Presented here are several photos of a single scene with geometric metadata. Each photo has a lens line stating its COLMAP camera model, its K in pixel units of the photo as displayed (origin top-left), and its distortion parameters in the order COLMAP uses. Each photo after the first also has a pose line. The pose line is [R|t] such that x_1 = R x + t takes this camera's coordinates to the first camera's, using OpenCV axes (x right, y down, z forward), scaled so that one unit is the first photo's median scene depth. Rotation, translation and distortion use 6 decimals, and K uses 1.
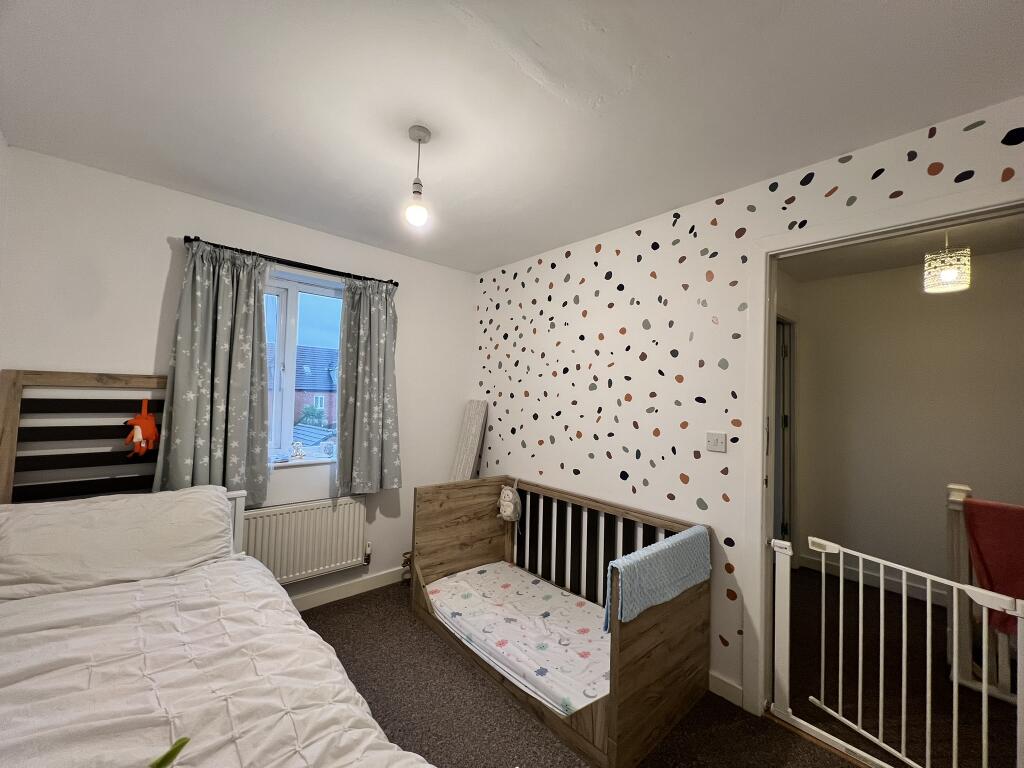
lens RADIAL K [[408.3, 0, 512.0], [0, 408.3, 384.0], [0, 0, 1]] dist [-0.000179, -0.000030]
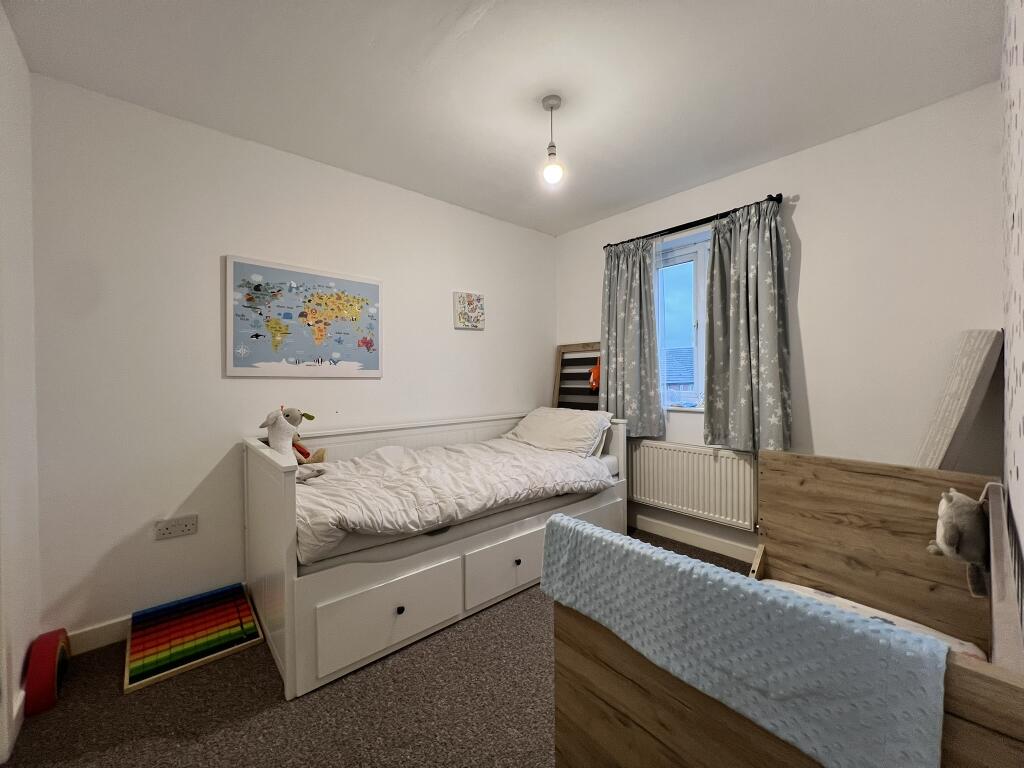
lens RADIAL K [[409.6, 0, 512.0], [0, 409.6, 384.0], [0, 0, 1]] dist [-0.000133, -0.000007]
pose [[-0.016974, -0.012960, -0.999772, 0.701940], [0.035071, 0.999293, -0.013549, 0.150425], [0.999241, -0.035293, -0.016507, 0.661766]]
